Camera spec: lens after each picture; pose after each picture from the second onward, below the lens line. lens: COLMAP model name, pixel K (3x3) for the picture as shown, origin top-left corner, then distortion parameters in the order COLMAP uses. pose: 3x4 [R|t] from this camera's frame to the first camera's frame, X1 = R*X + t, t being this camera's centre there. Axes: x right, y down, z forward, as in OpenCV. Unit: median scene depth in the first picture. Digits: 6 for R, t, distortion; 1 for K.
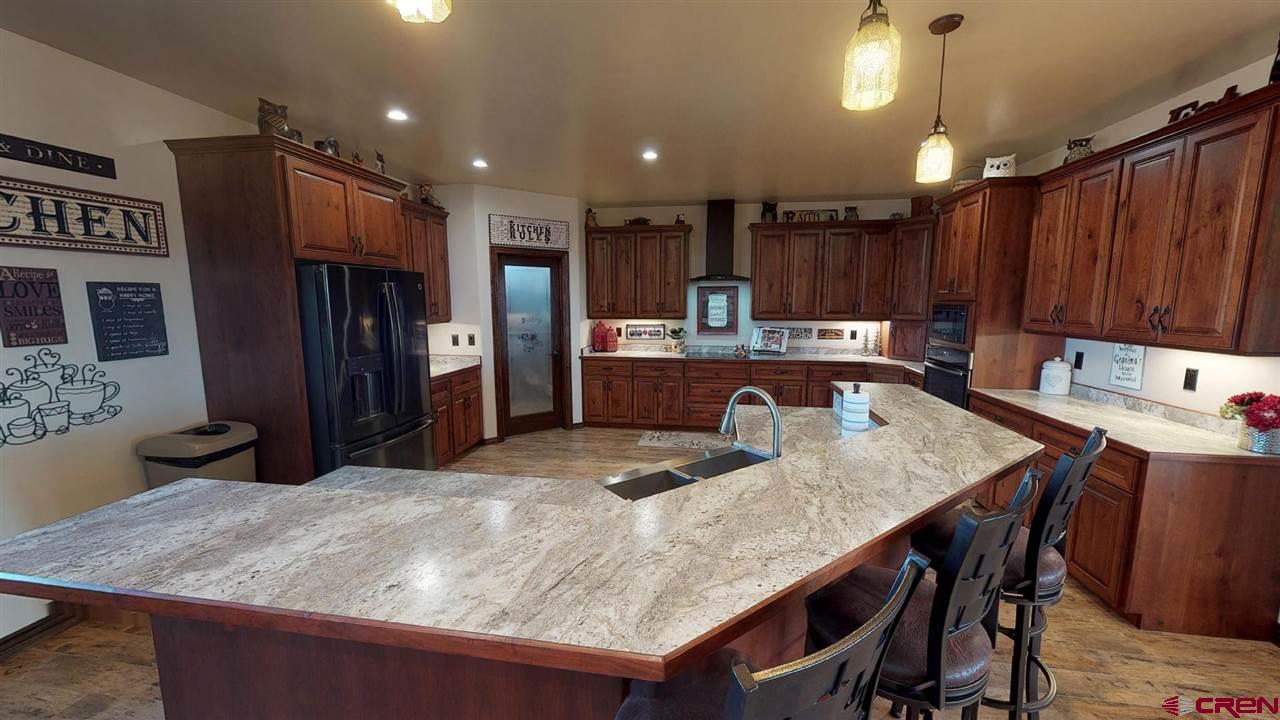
lens RADIAL K [[469.4, 0, 639.7], [0, 469.4, 363.3], [0, 0, 1]] dist [0.001566, -0.000277]
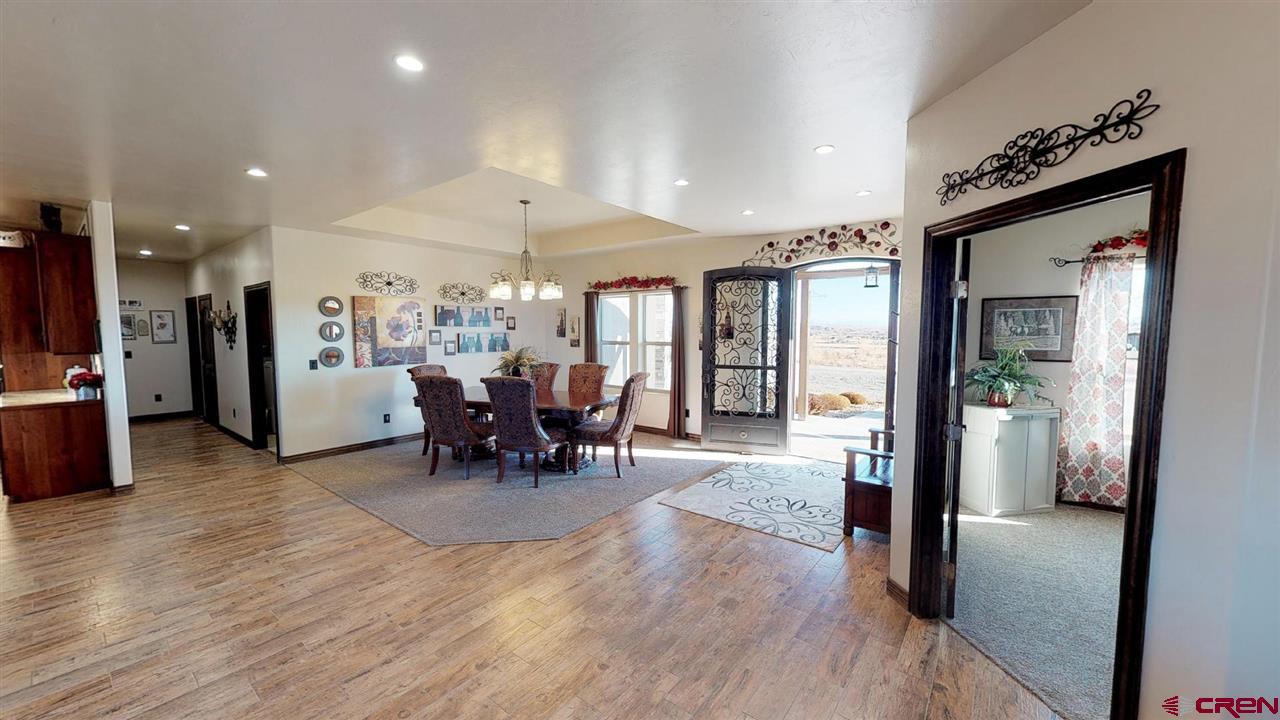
lens RADIAL K [[469.4, 0, 639.9], [0, 469.4, 361.6], [0, 0, 1]] dist [0.001566, -0.000277]
pose [[0.486041, -0.059507, 0.871908, 0.300774], [0.118416, 0.992963, 0.001758, 0.134164], [-0.865876, 0.102393, 0.489667, -0.963736]]
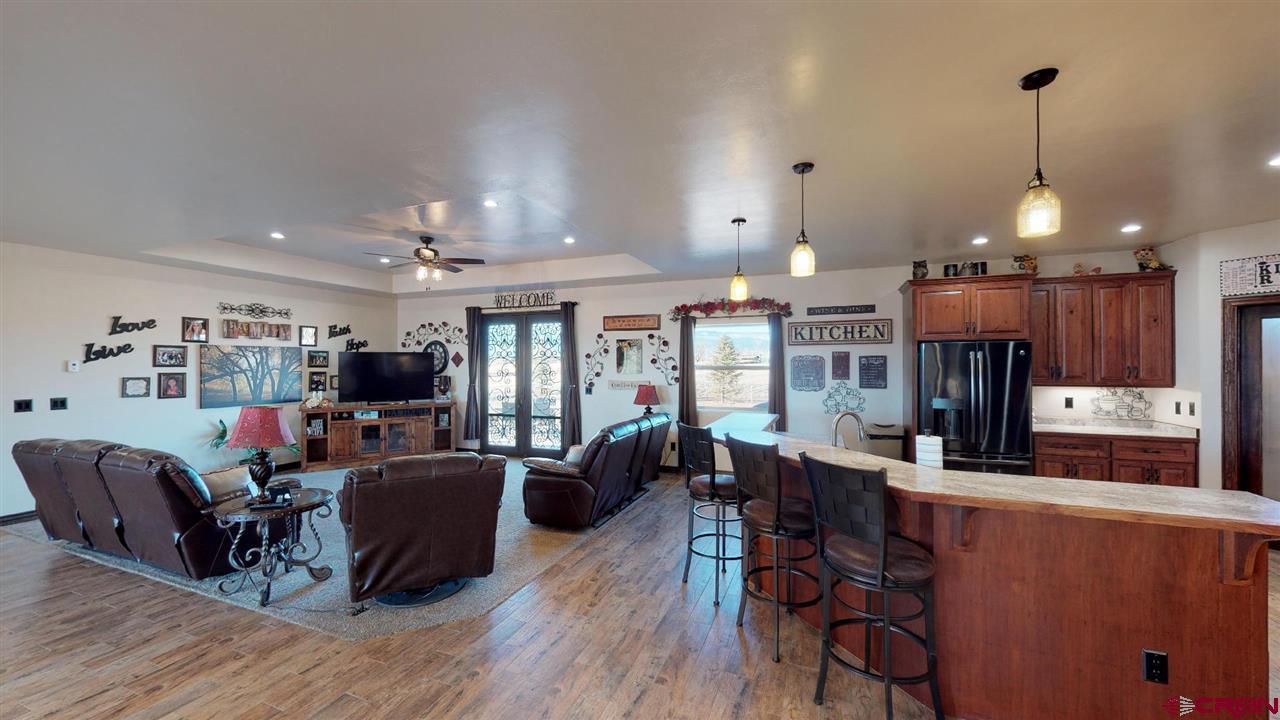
lens RADIAL K [[469.4, 0, 639.9], [0, 469.4, 363.2], [0, 0, 1]] dist [0.001566, -0.000277]
pose [[-0.221587, -0.001152, -0.975140, 0.708327], [-0.132735, 0.990728, 0.028991, -0.024421], [0.966065, 0.135859, -0.219685, 0.198564]]
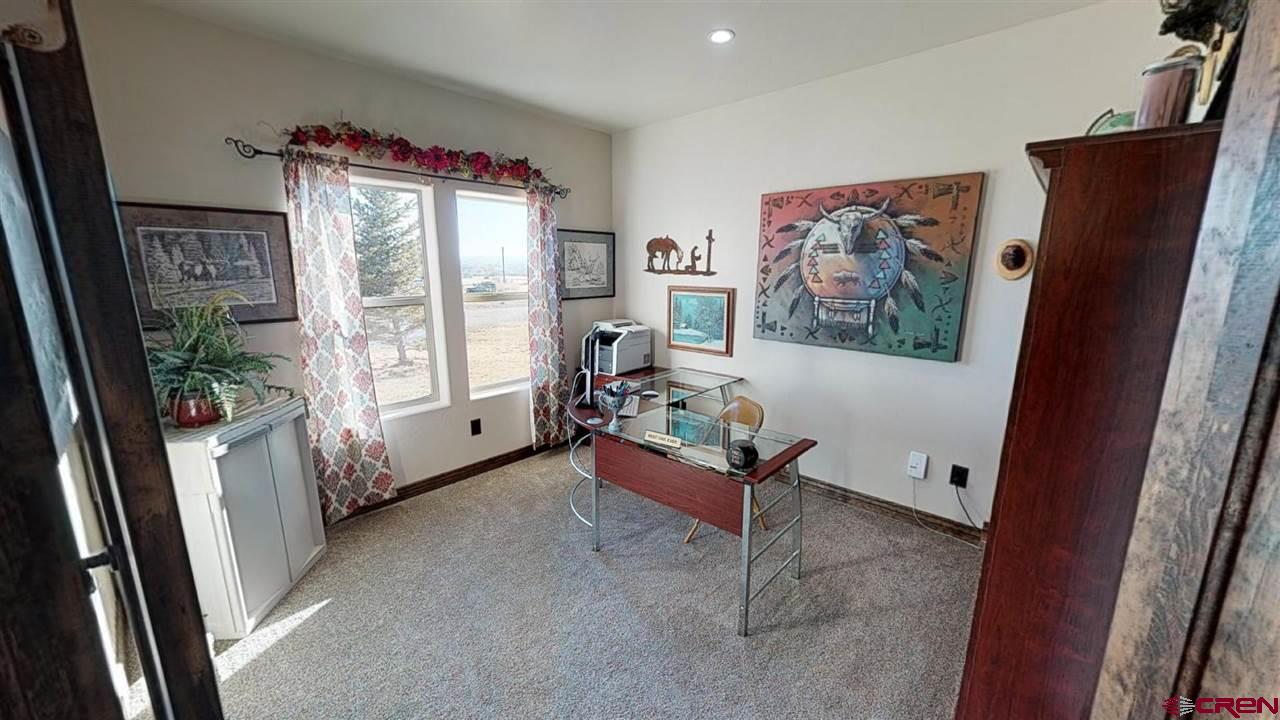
lens RADIAL K [[469.4, 0, 643.0], [0, 469.4, 360.7], [0, 0, 1]] dist [0.001566, -0.000277]
pose [[-0.835050, -0.109624, 0.539142, 0.776891], [0.073341, 0.949022, 0.306559, 0.135884], [-0.545264, 0.295534, -0.784441, -1.000267]]
